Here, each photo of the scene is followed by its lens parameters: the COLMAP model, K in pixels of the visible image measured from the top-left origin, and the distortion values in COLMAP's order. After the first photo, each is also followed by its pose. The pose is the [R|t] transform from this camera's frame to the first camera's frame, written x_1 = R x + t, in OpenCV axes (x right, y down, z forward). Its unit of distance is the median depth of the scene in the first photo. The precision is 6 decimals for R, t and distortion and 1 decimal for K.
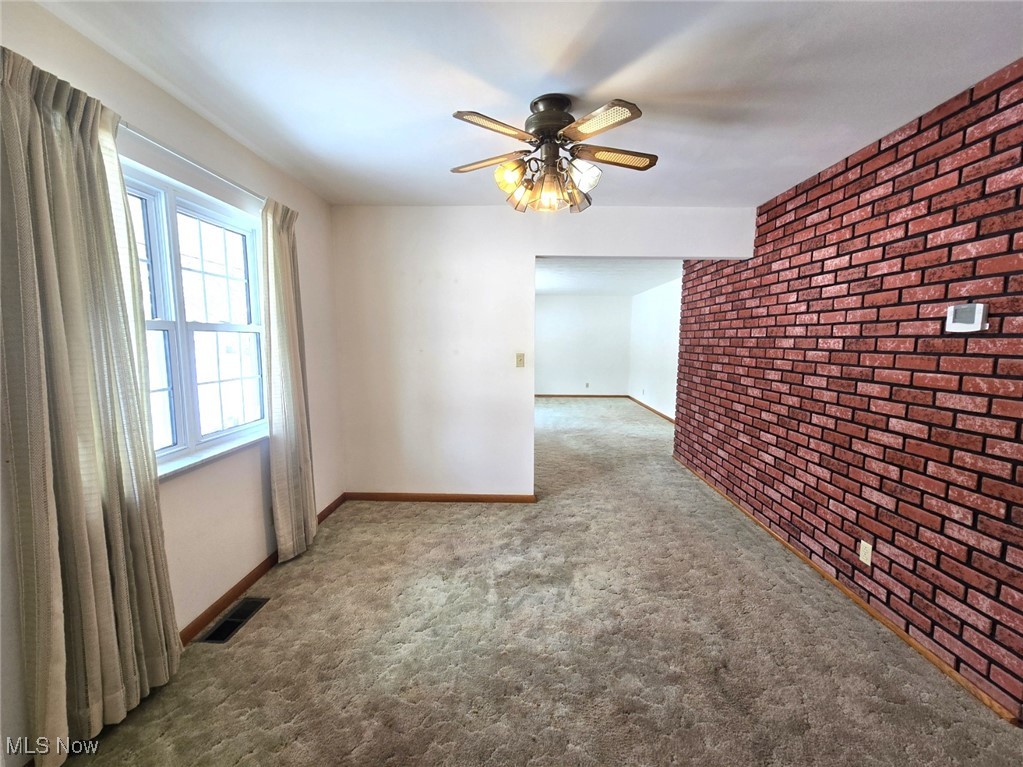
lens RADIAL K [[423.0, 0, 521.9], [0, 423.0, 383.7], [0, 0, 1]] dist [-0.000629, -0.000012]
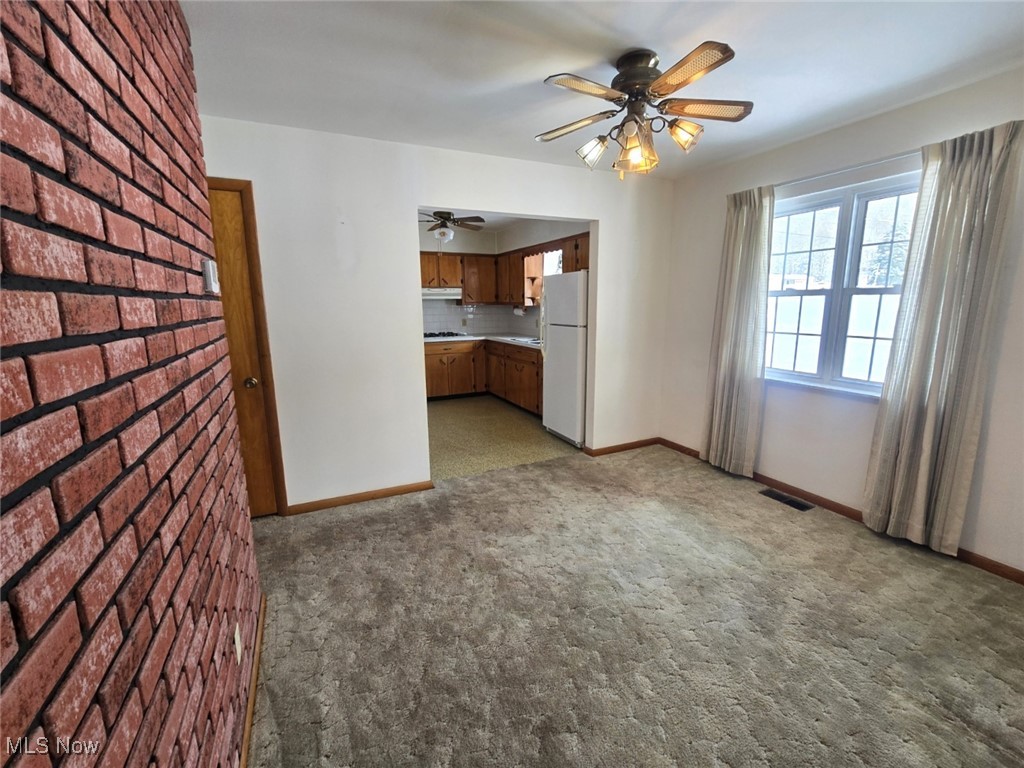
lens RADIAL K [[439.1, 0, 524.0], [0, 439.1, 384.8], [0, 0, 1]] dist [-0.002466, -0.000181]
pose [[-0.889677, 0.087821, -0.448065, 0.635962], [-0.042949, 0.960880, 0.273614, -0.158885], [0.454566, 0.262673, -0.851101, 1.502168]]
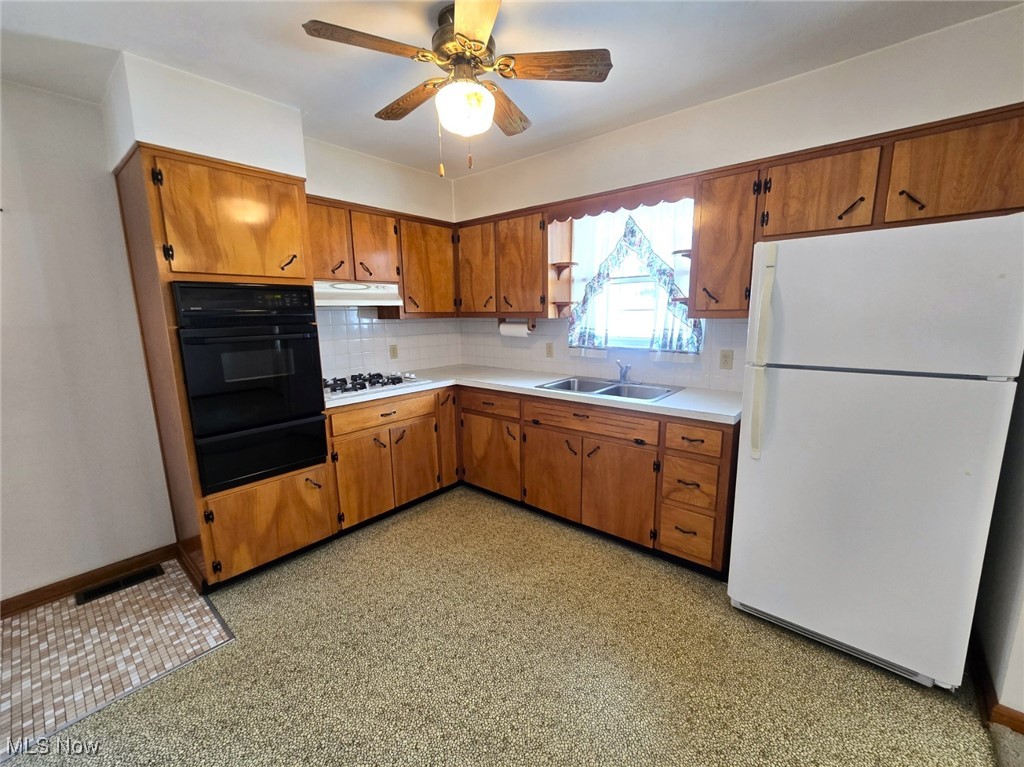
lens RADIAL K [[420.7, 0, 518.3], [0, 420.7, 387.0], [0, 0, 1]] dist [-0.001343, -0.000299]
pose [[-0.631686, 0.142577, -0.762000, 0.500850], [-0.069442, 0.968583, 0.238797, -0.001947], [0.772108, 0.203759, -0.601940, -0.019846]]
